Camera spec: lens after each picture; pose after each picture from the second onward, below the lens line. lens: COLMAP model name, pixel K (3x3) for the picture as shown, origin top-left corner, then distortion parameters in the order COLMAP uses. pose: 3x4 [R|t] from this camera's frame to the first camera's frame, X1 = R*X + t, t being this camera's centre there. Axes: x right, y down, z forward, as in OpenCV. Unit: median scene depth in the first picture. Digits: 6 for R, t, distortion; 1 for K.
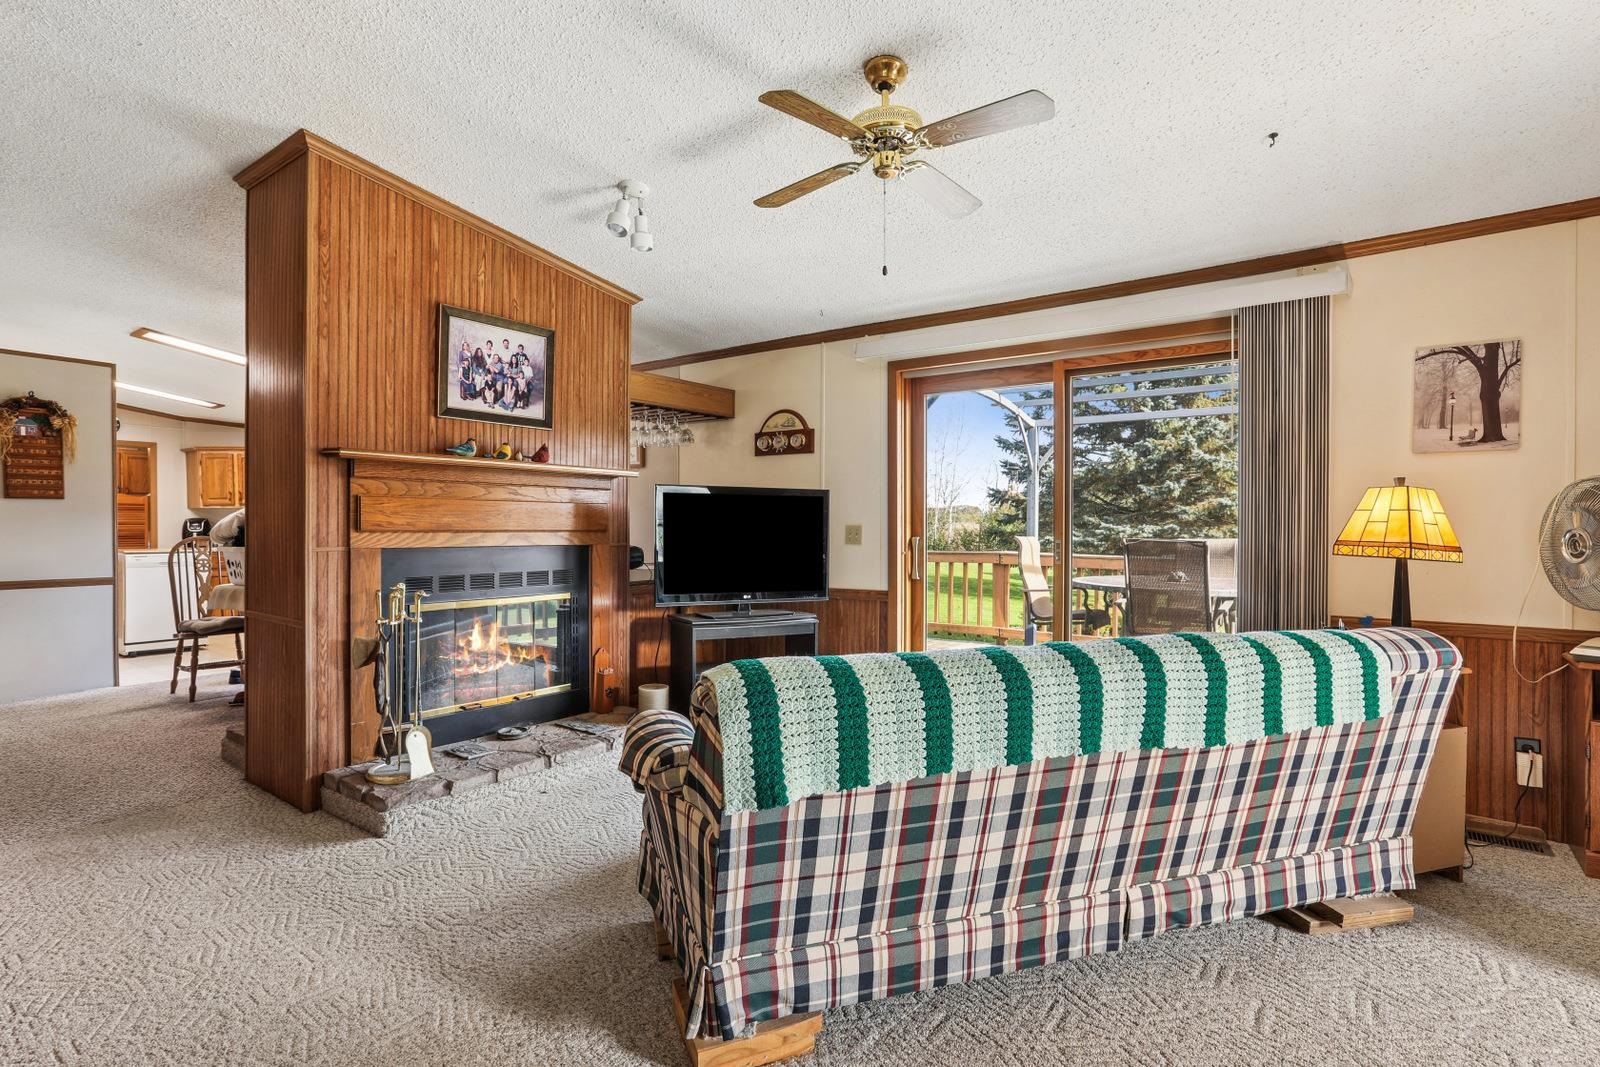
lens RADIAL K [[784.3, 0, 794.7], [0, 784.3, 528.0], [0, 0, 1]] dist [-0.071372, 0.036562]
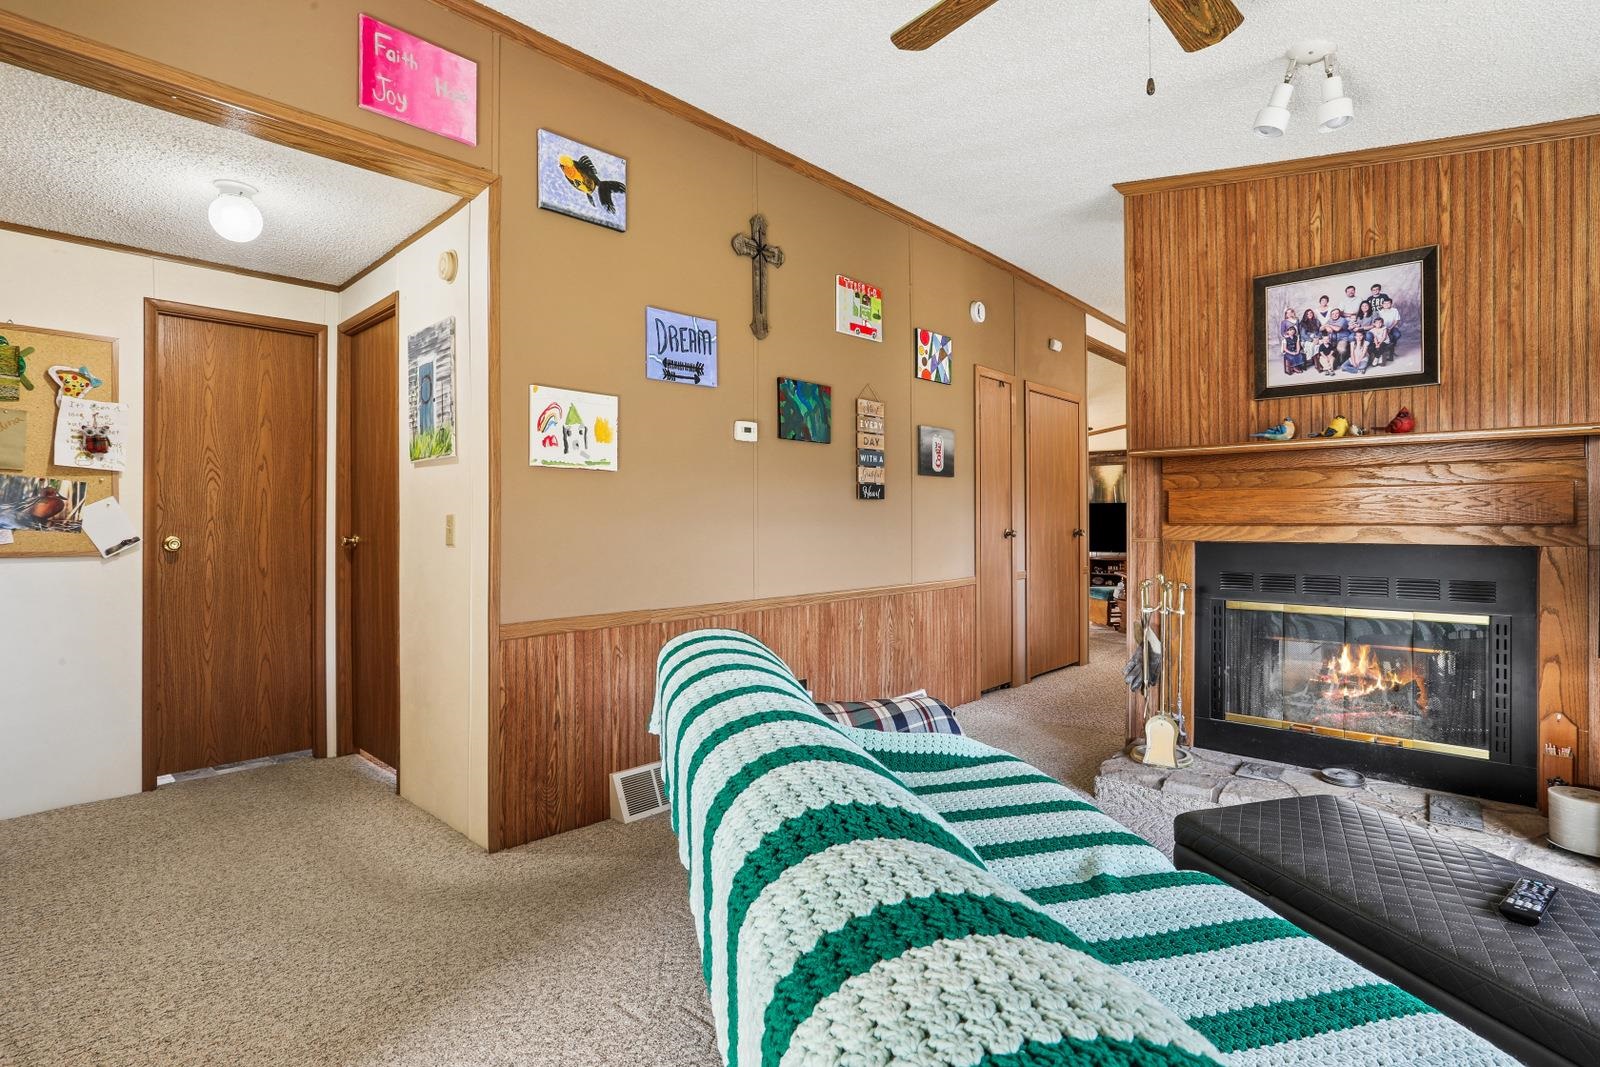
lens RADIAL K [[763.8, 0, 803.2], [0, 763.8, 512.8], [0, 0, 1]] dist [-0.064774, 0.029316]
pose [[-0.100293, -0.014591, -0.994851, 0.452155], [-0.002079, 0.999893, -0.014455, 0.004086], [0.994956, 0.000618, -0.100312, 0.519076]]
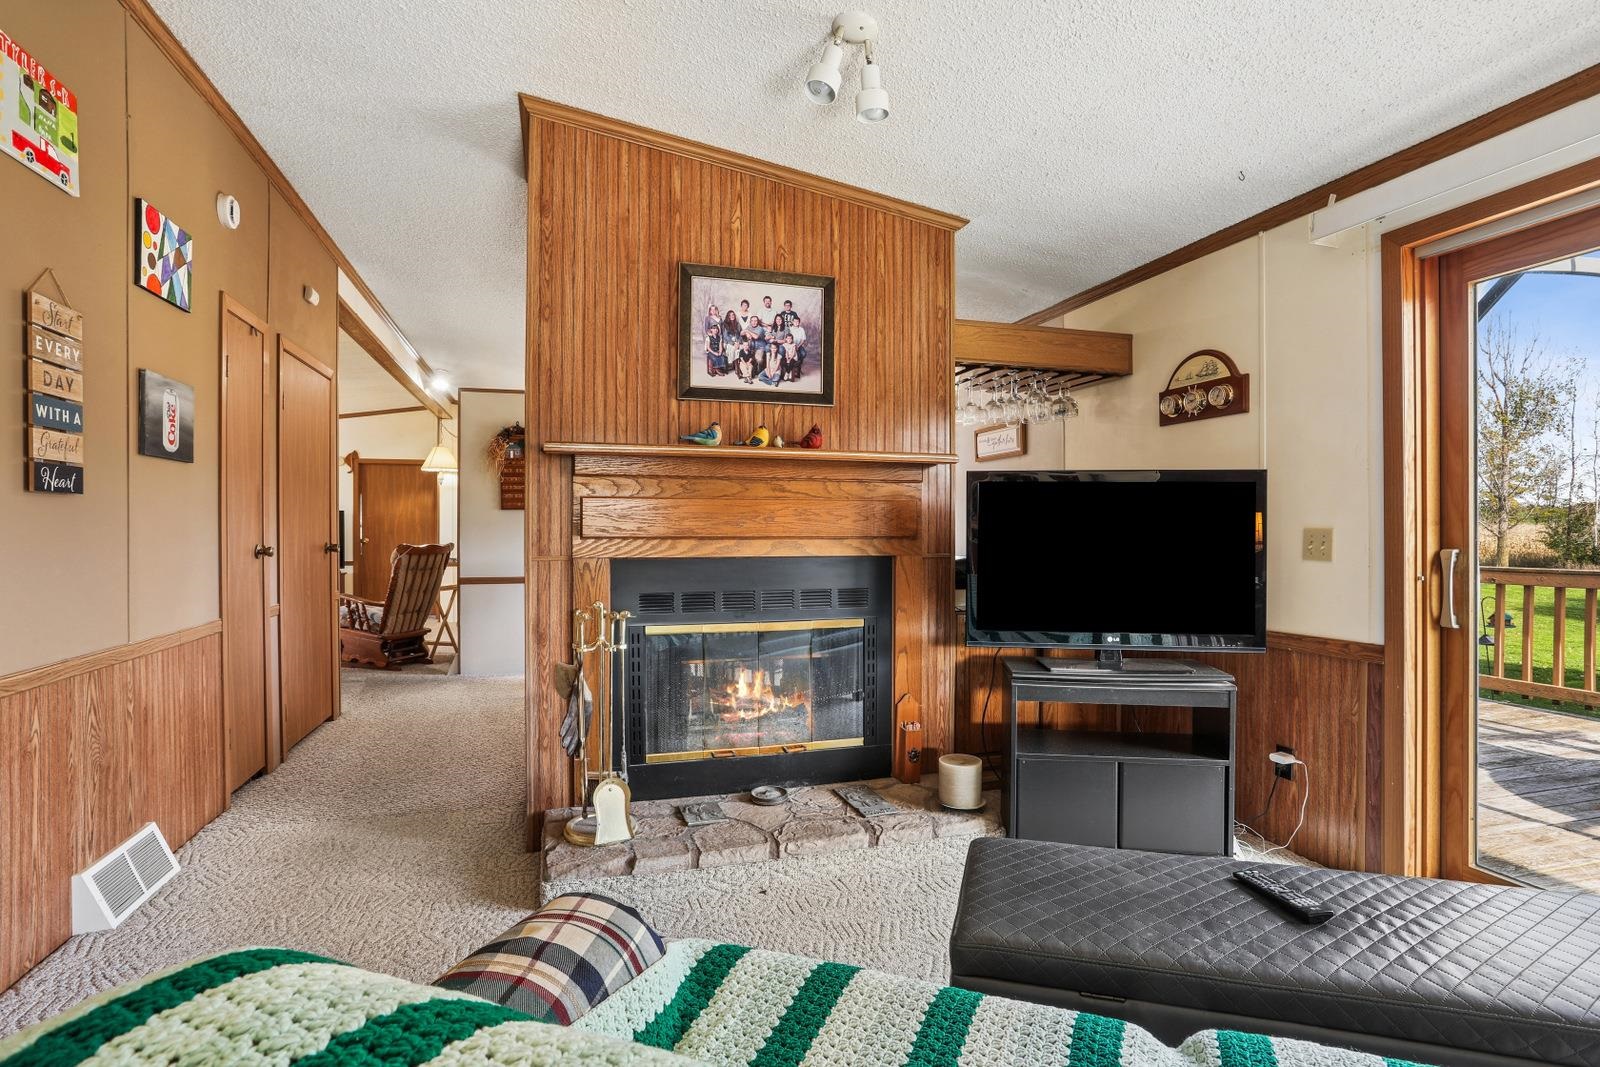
lens RADIAL K [[784.3, 0, 794.7], [0, 784.3, 528.0], [0, 0, 1]] dist [-0.071372, 0.036562]
pose [[0.801750, -0.005366, -0.597635, 0.127931], [0.001760, 0.999977, -0.006617, -0.000543], [0.597657, 0.004253, 0.801741, 0.381558]]
